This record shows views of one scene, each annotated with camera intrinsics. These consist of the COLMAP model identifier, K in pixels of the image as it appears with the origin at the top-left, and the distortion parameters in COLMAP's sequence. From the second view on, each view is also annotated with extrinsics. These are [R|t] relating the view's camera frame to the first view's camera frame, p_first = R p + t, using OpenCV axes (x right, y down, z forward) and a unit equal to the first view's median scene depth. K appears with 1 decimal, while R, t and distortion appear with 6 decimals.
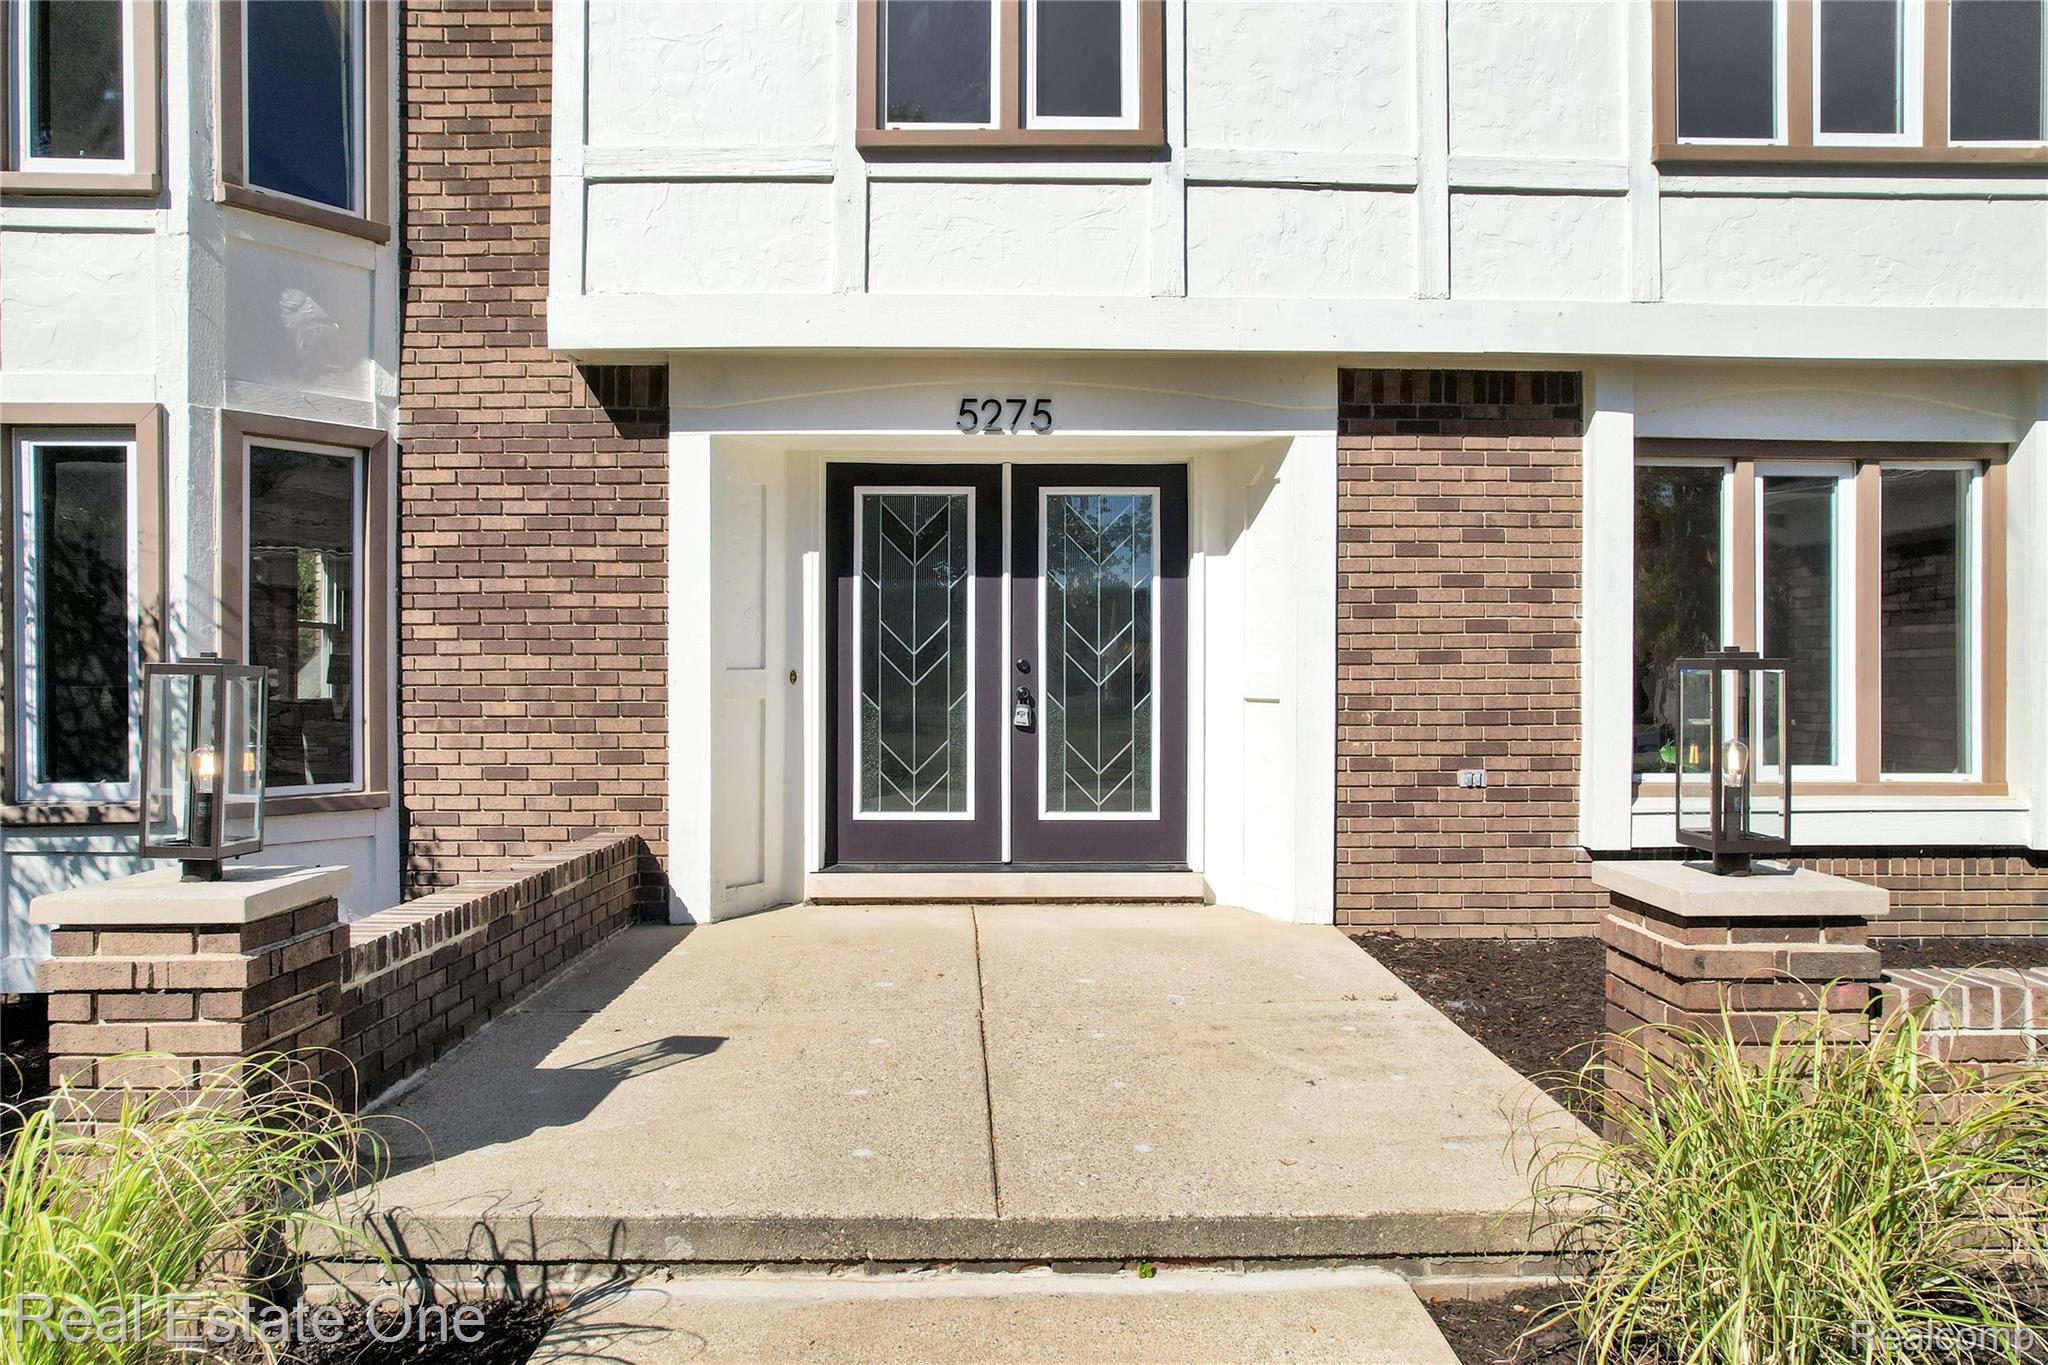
lens RADIAL K [[1274.2, 0, 1081.5], [0, 1274.2, 684.6], [0, 0, 1]] dist [-0.058267, 0.047294]
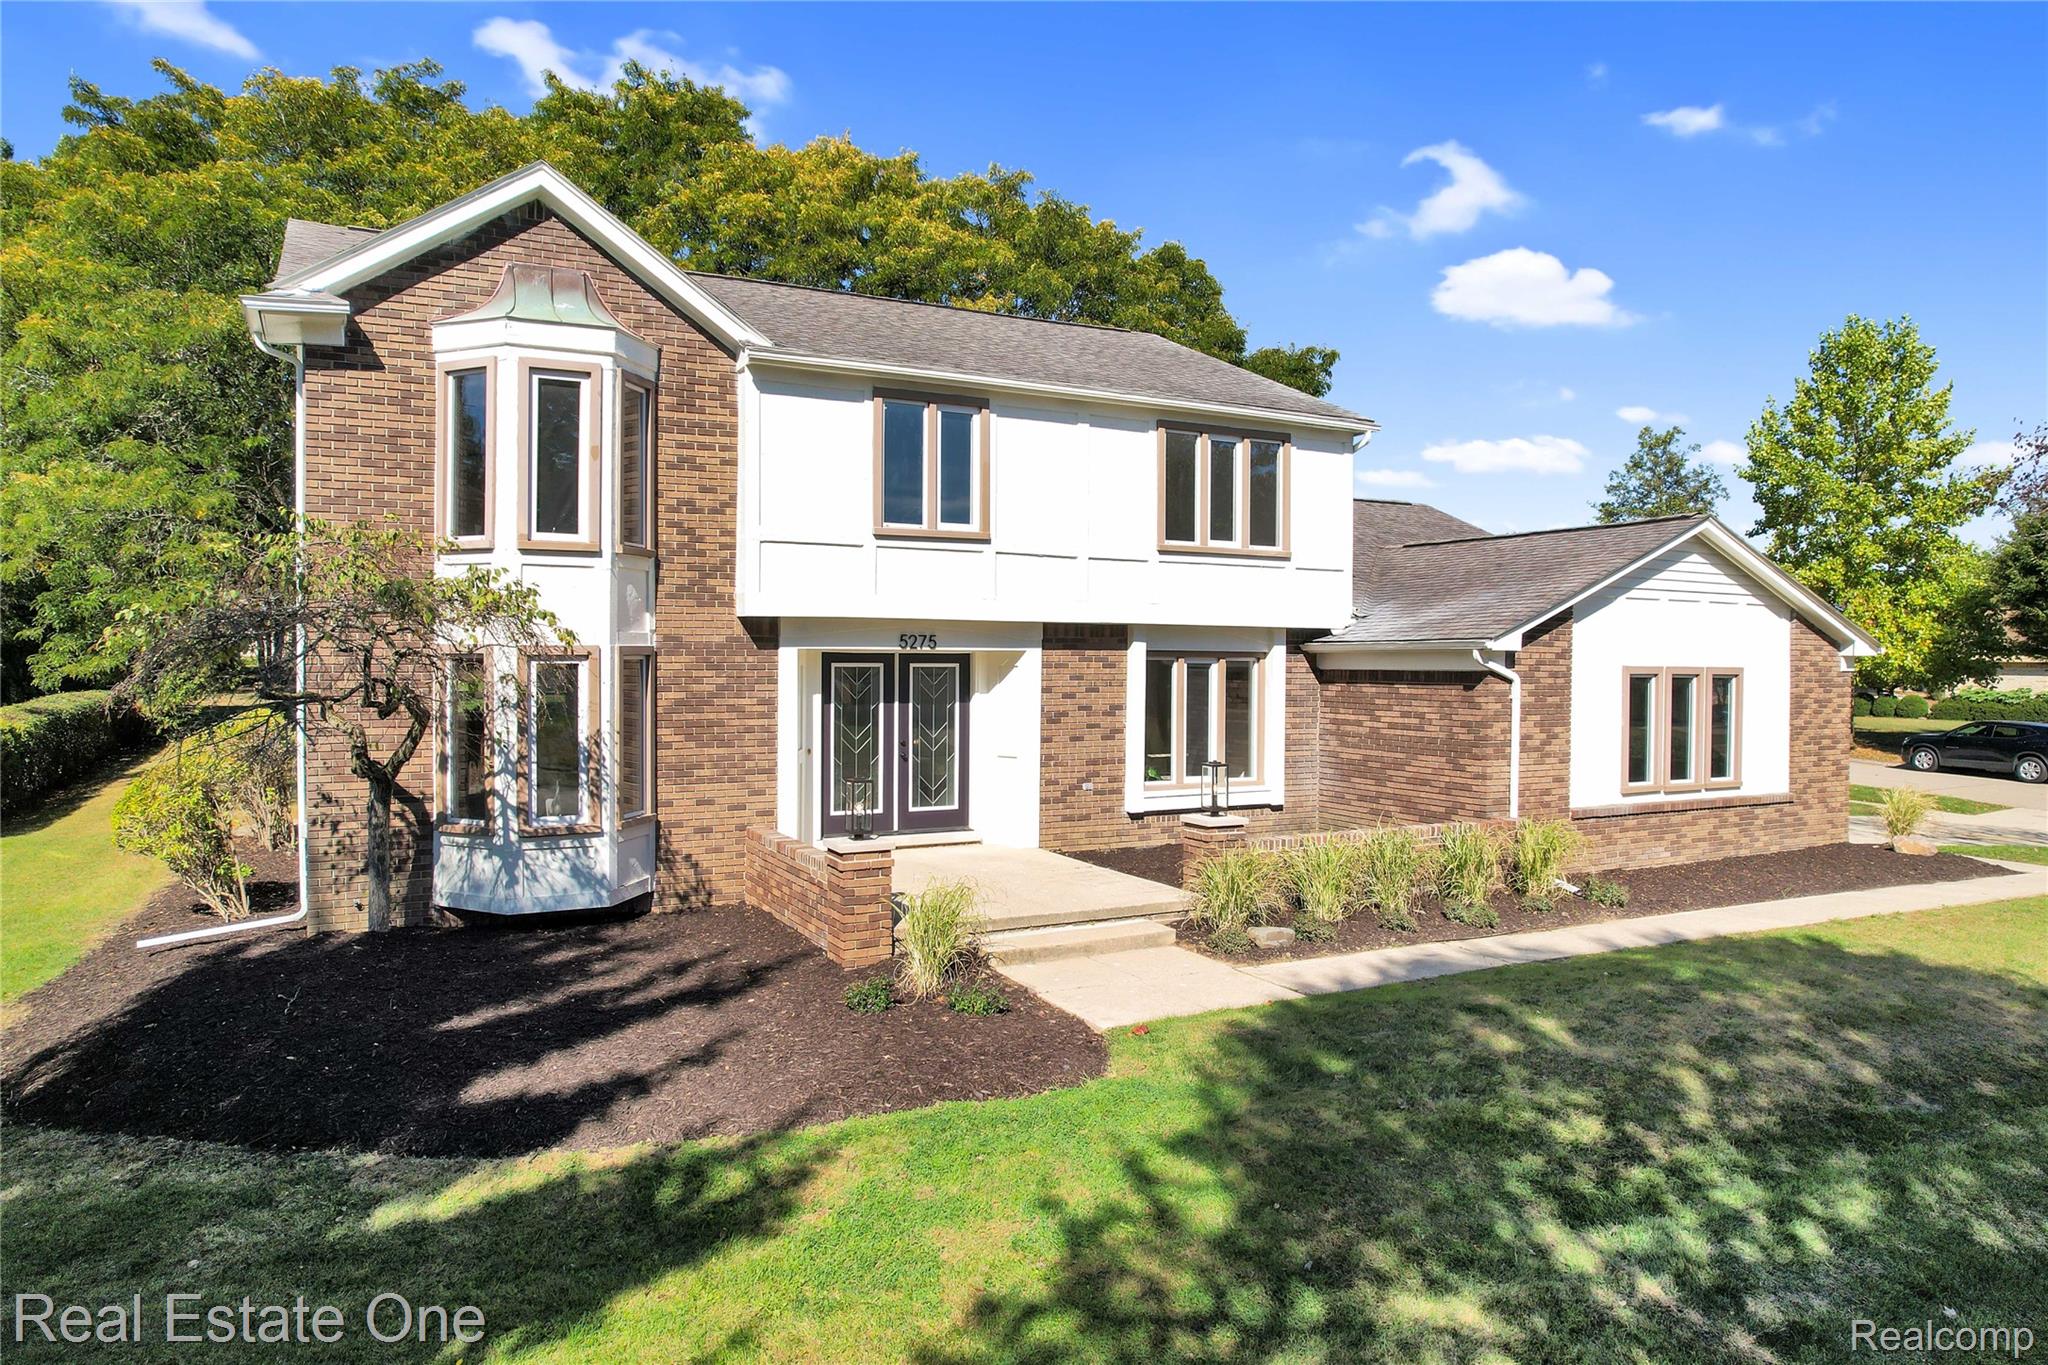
lens RADIAL K [[1294.2, 0, 1024.0], [0, 1294.2, 682.5], [0, 0, 1]] dist [-0.037712, 0.000260]
pose [[0.893481, -0.003830, 0.449084, -0.964598], [-0.005631, 0.999789, 0.019730, -0.183830], [-0.449065, -0.020158, 0.893272, -1.240815]]
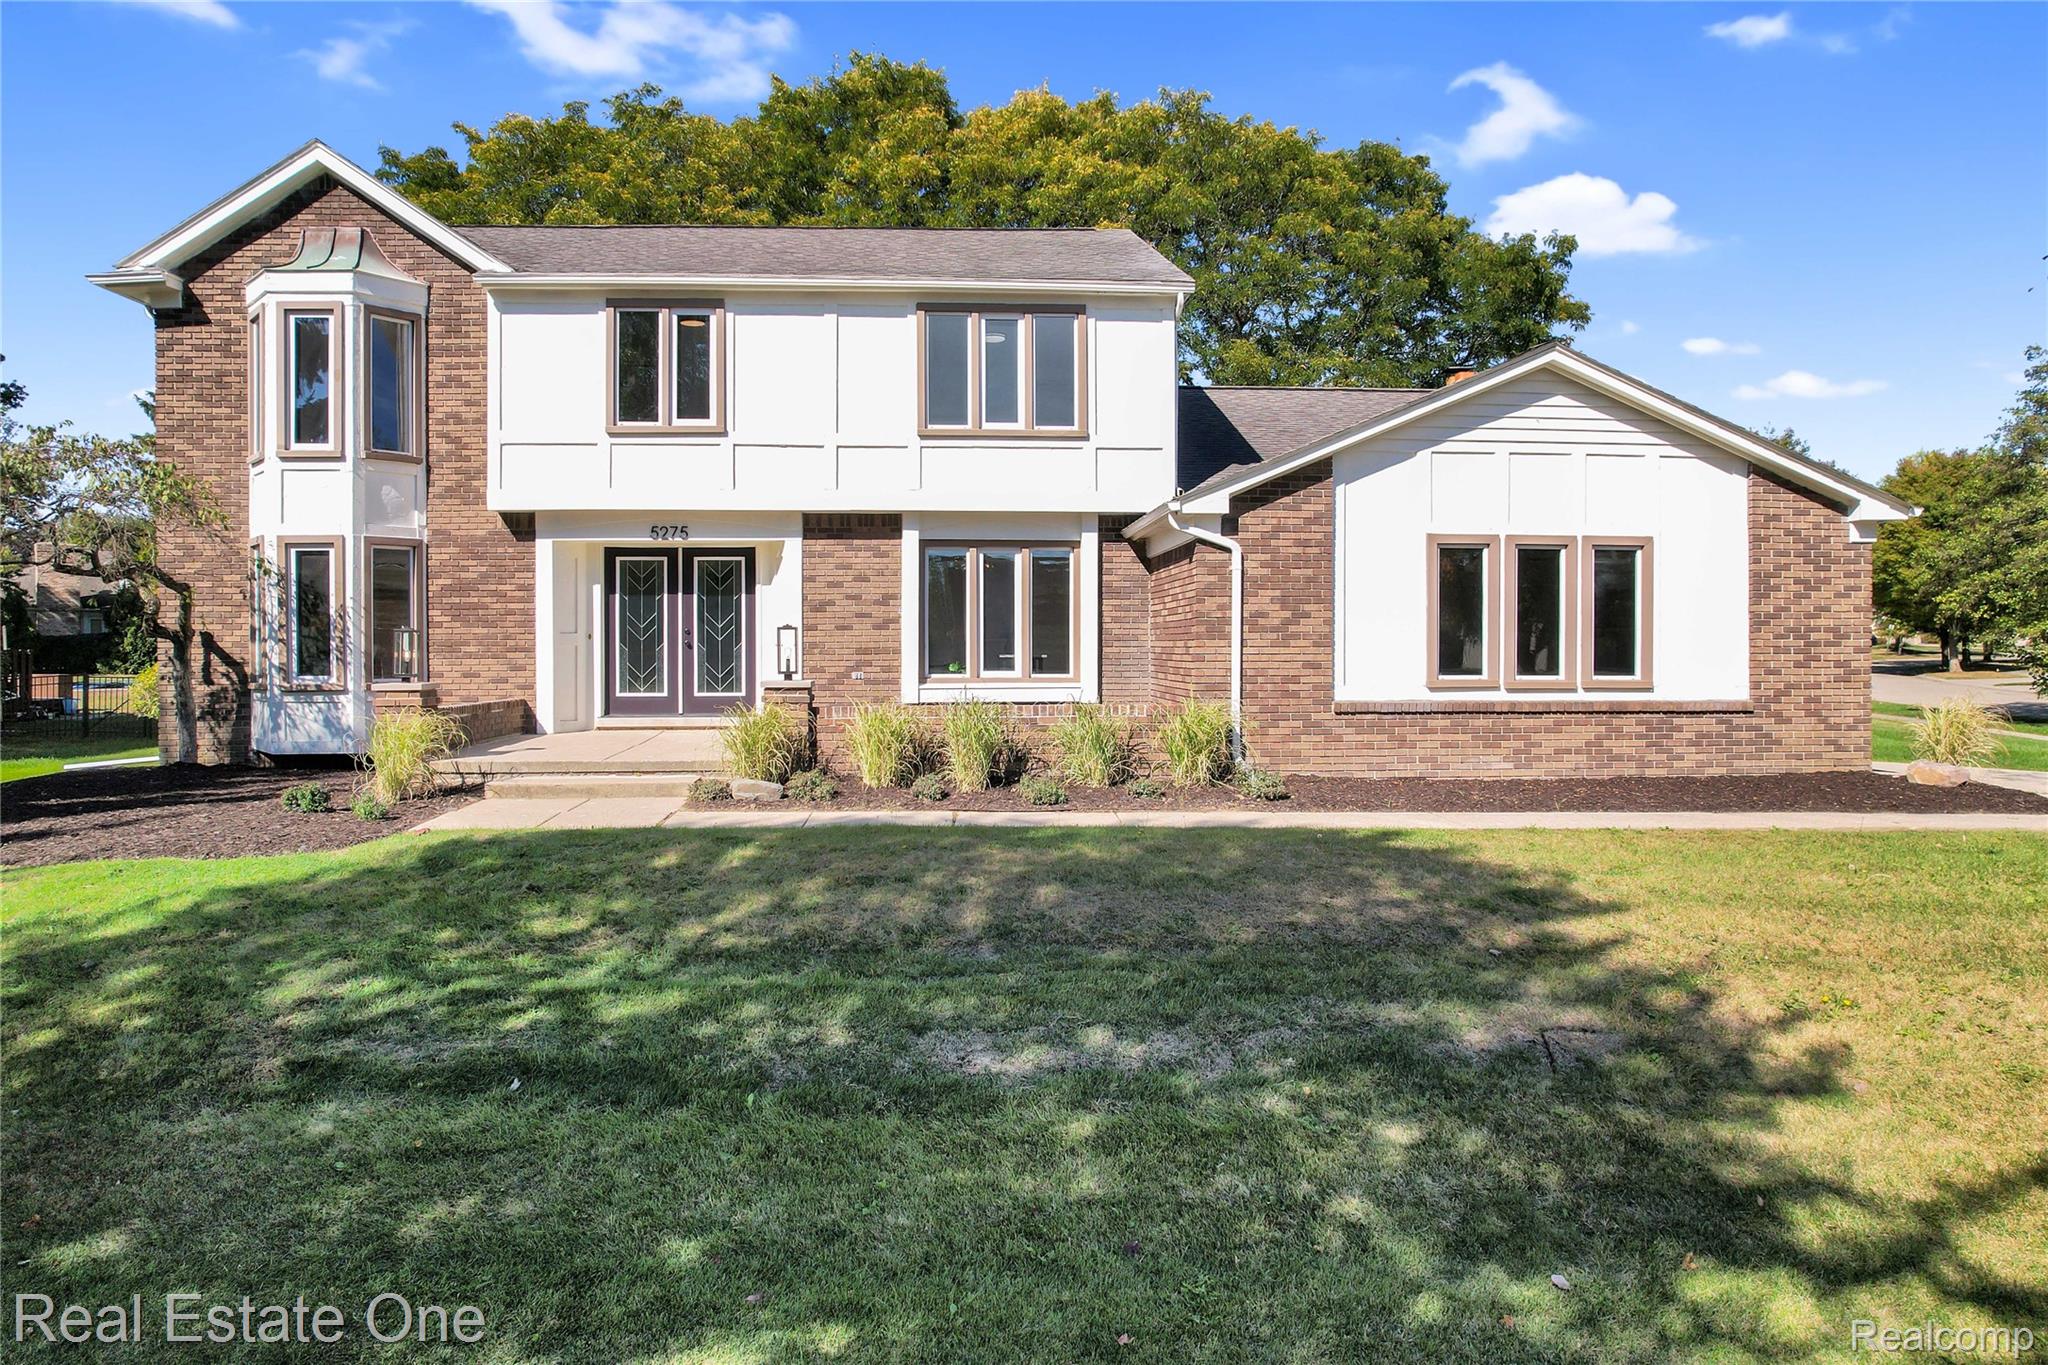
lens RADIAL K [[1349.6, 0, 1092.5], [0, 1349.6, 669.6], [0, 0, 1]] dist [-0.062175, 0.045849]
pose [[0.998892, -0.003130, 0.046960, 0.654409], [0.002650, 0.999944, 0.010271, 0.035934], [-0.046989, -0.010135, 0.998844, -1.710024]]
